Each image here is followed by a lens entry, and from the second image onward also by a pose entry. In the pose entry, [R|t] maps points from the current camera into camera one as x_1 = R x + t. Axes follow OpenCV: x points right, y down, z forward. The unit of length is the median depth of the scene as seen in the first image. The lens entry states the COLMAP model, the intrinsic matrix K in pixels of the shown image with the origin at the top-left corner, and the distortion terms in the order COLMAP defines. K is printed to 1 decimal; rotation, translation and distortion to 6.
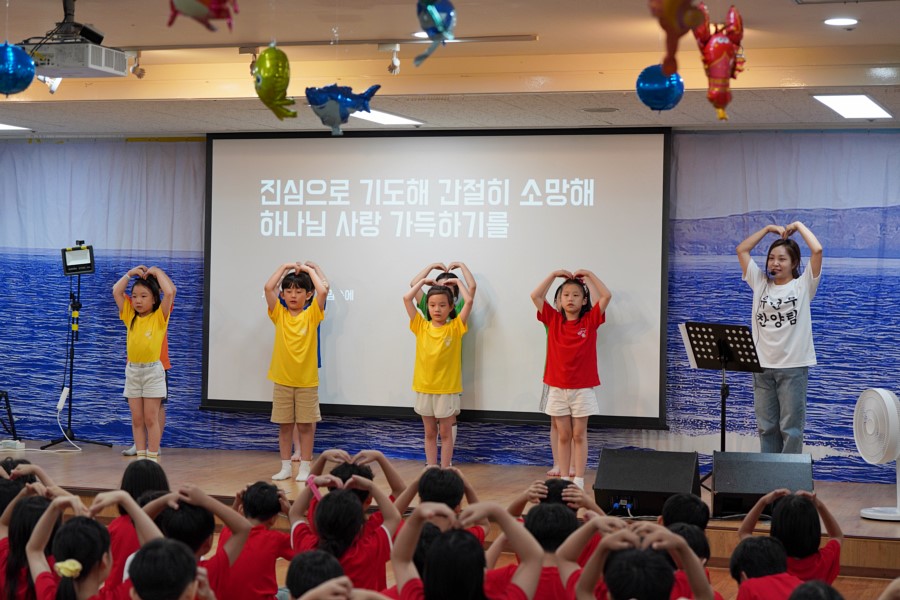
lens RADIAL K [[1866.8, 0, 409.5], [0, 1866.8, 300.7], [0, 0, 1]] dist [0.060589, -0.230047]
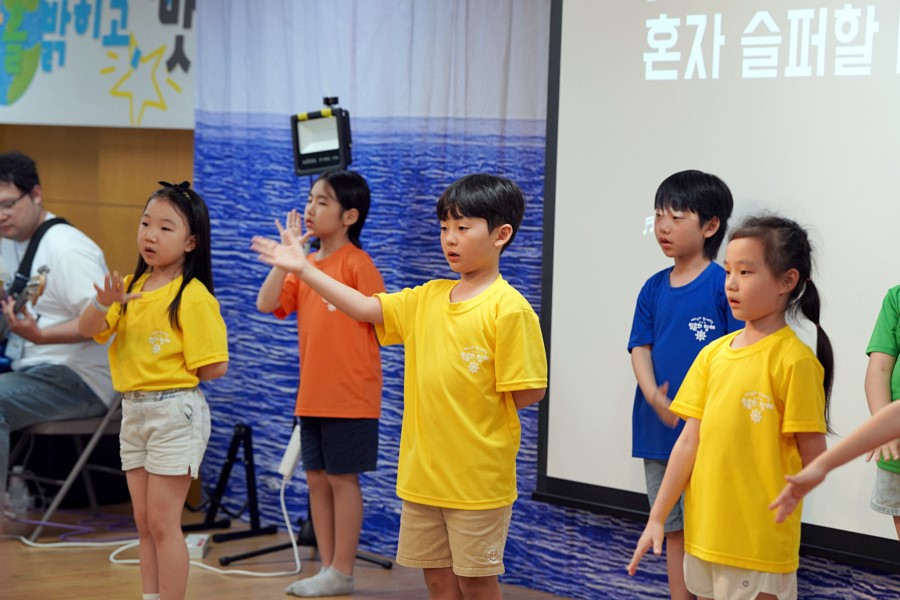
lens RADIAL K [[2846.2, 0, 450.0], [0, 2846.2, 300.0], [0, 0, 1]] dist [0.629887, 2.460780]
pose [[0.799852, 0.033705, -0.599251, 0.252153], [-0.013948, 0.999196, 0.037583, -0.010011], [0.600036, -0.021703, 0.799679, 0.474000]]
